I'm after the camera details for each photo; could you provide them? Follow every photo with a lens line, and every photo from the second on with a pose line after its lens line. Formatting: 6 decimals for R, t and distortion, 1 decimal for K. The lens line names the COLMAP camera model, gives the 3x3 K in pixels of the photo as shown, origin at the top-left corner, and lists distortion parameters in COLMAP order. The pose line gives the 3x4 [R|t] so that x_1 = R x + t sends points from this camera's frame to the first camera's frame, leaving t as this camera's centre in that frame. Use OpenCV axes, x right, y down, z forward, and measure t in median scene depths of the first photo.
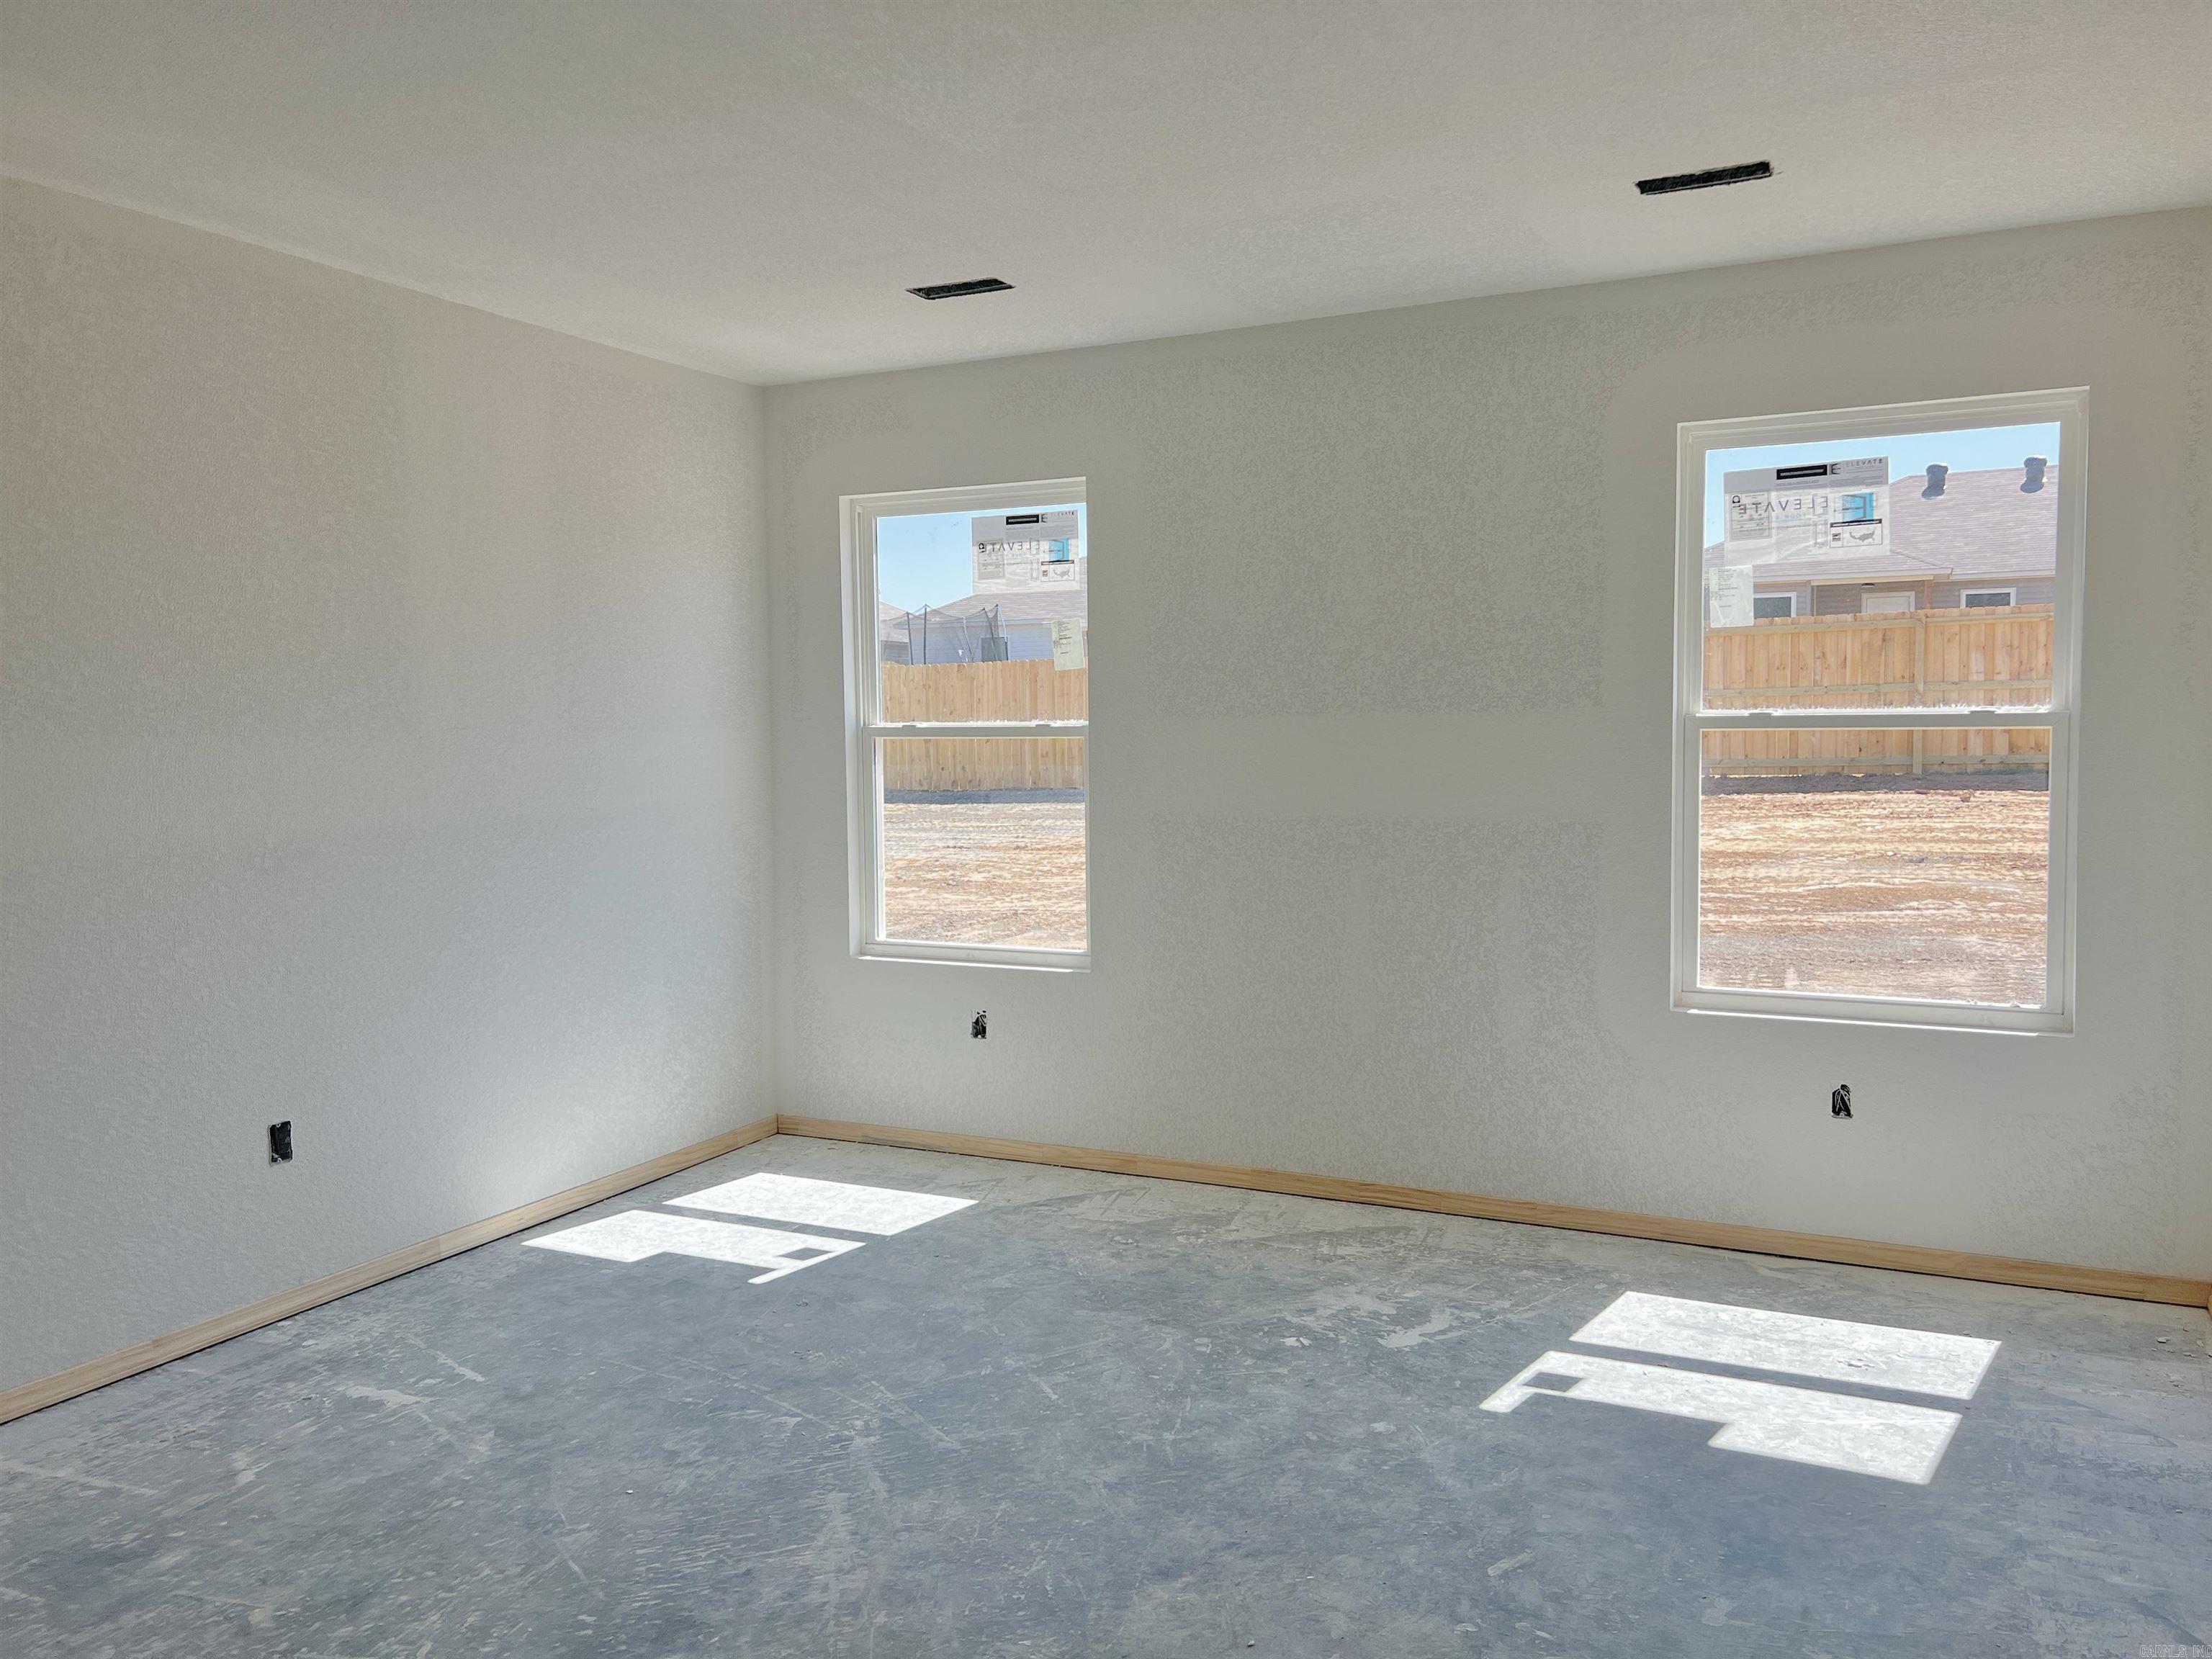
lens RADIAL K [[1666.8, 0, 1089.4], [0, 1666.8, 811.0], [0, 0, 1]] dist [0.070572, -0.072238]
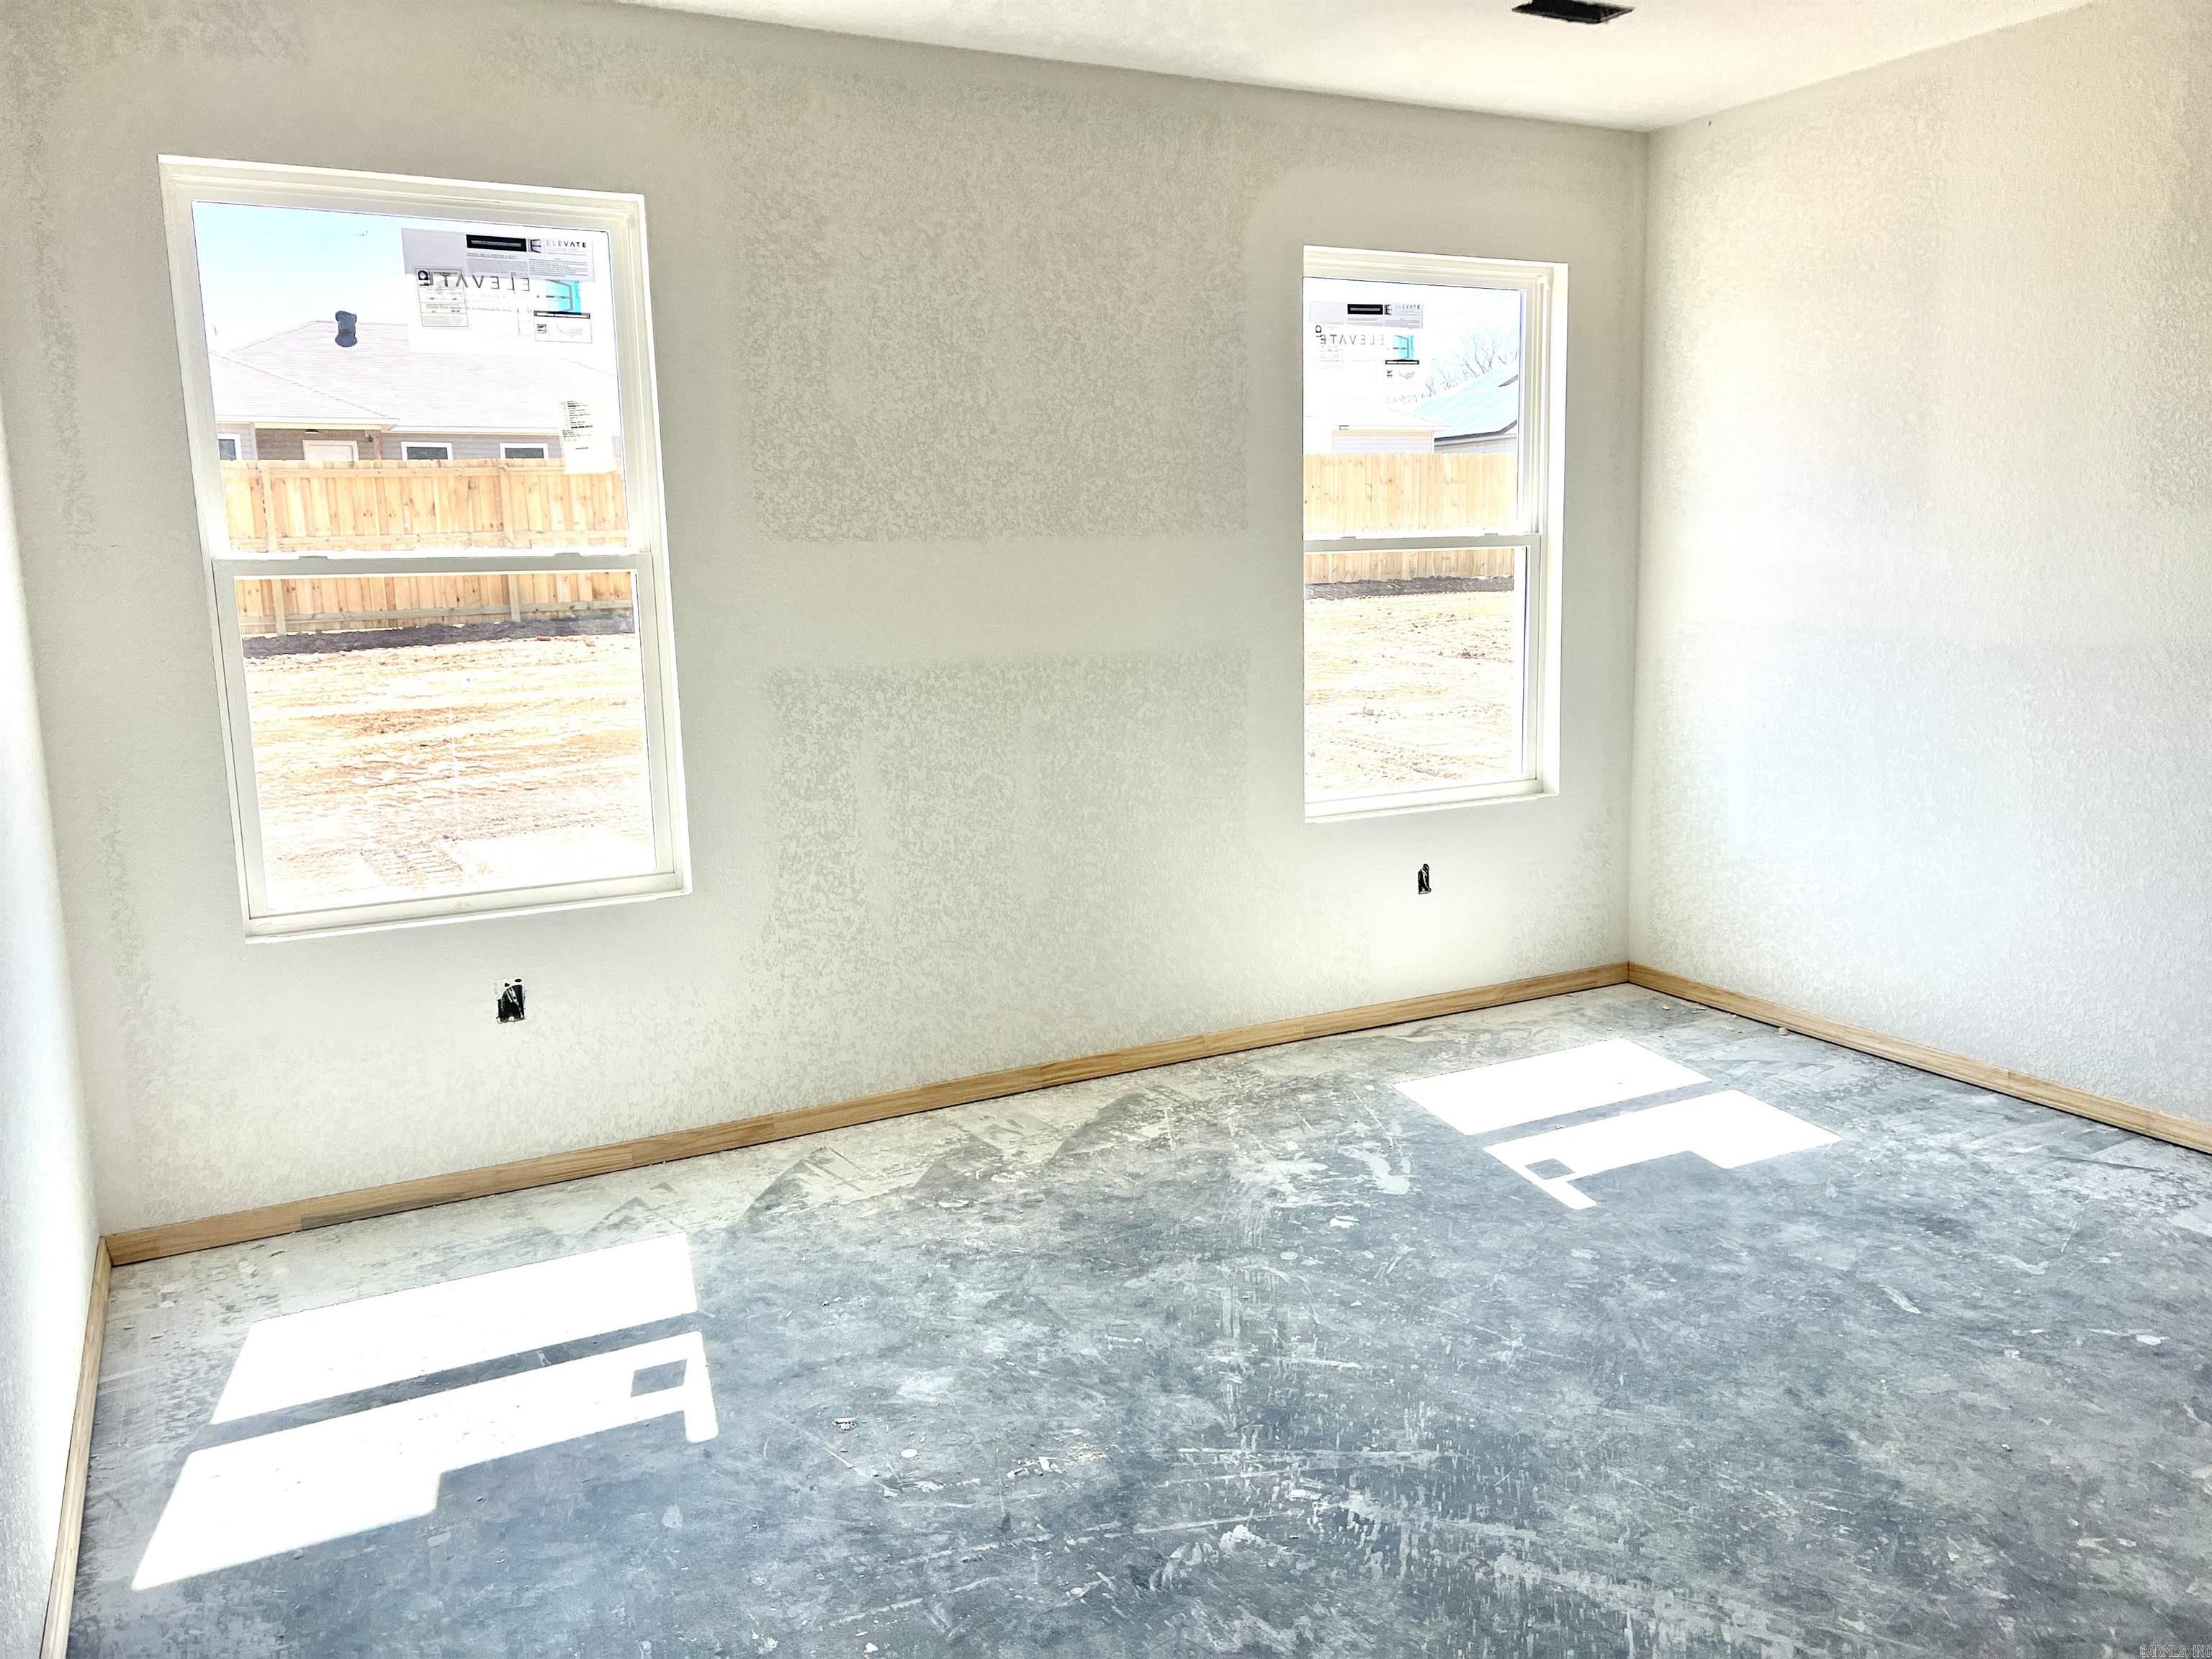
lens RADIAL K [[1666.8, 0, 1104.3], [0, 1666.8, 809.3], [0, 0, 1]] dist [0.070572, -0.072238]
pose [[0.588332, -0.125439, 0.798830, -0.561771], [0.058411, 0.991906, 0.112738, -0.015106], [-0.806507, -0.019667, 0.590898, 0.488117]]
